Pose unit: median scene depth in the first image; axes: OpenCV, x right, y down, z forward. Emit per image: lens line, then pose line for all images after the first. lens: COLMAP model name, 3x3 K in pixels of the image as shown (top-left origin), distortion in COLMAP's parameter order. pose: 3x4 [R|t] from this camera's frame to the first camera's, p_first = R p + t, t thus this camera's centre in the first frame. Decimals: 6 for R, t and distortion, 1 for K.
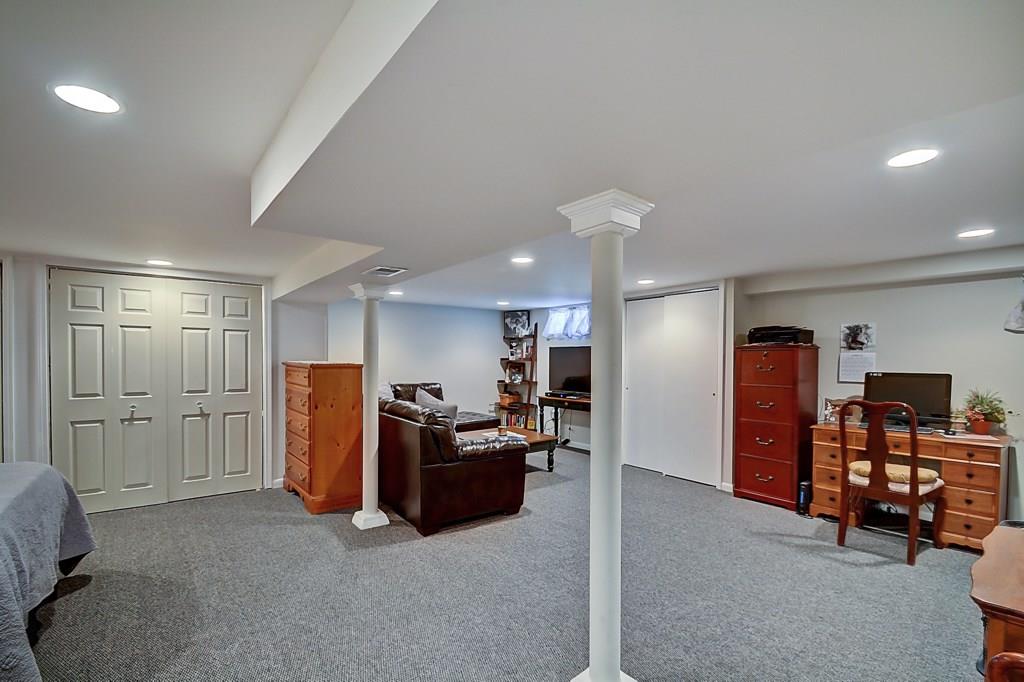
lens RADIAL K [[459.2, 0, 510.9], [0, 459.2, 365.3], [0, 0, 1]] dist [0.003259, -0.009173]
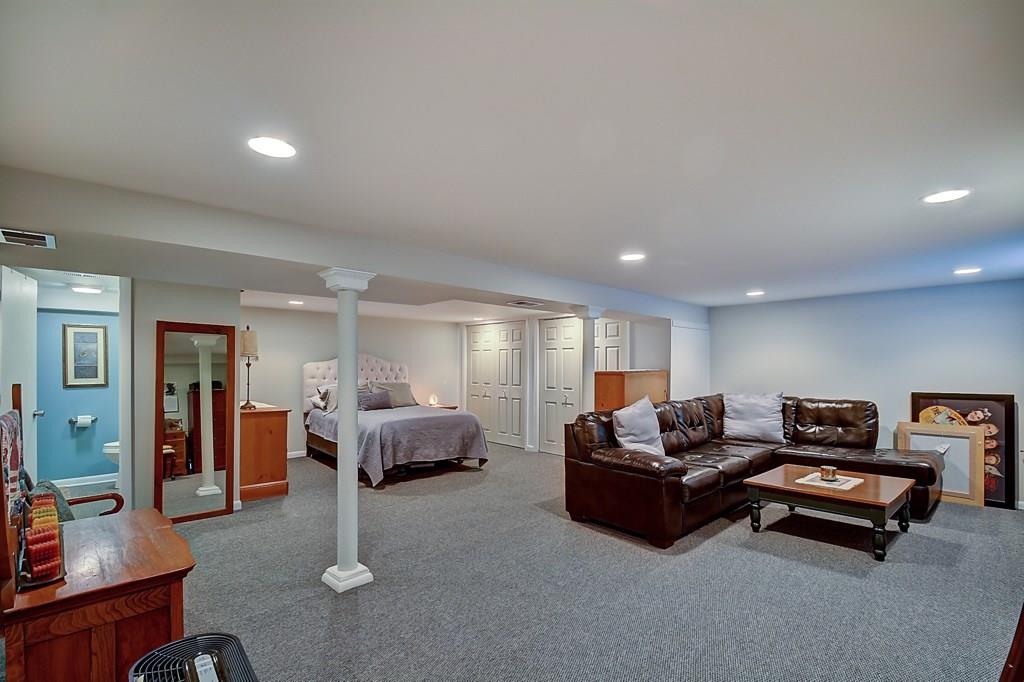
lens RADIAL K [[459.2, 0, 510.9], [0, 459.2, 365.3], [0, 0, 1]] dist [0.003259, -0.009173]
pose [[0.102575, -0.008621, -0.994688, 0.899048], [-0.018443, 0.999774, -0.010567, -0.000825], [0.994554, 0.019429, 0.102393, 0.684248]]
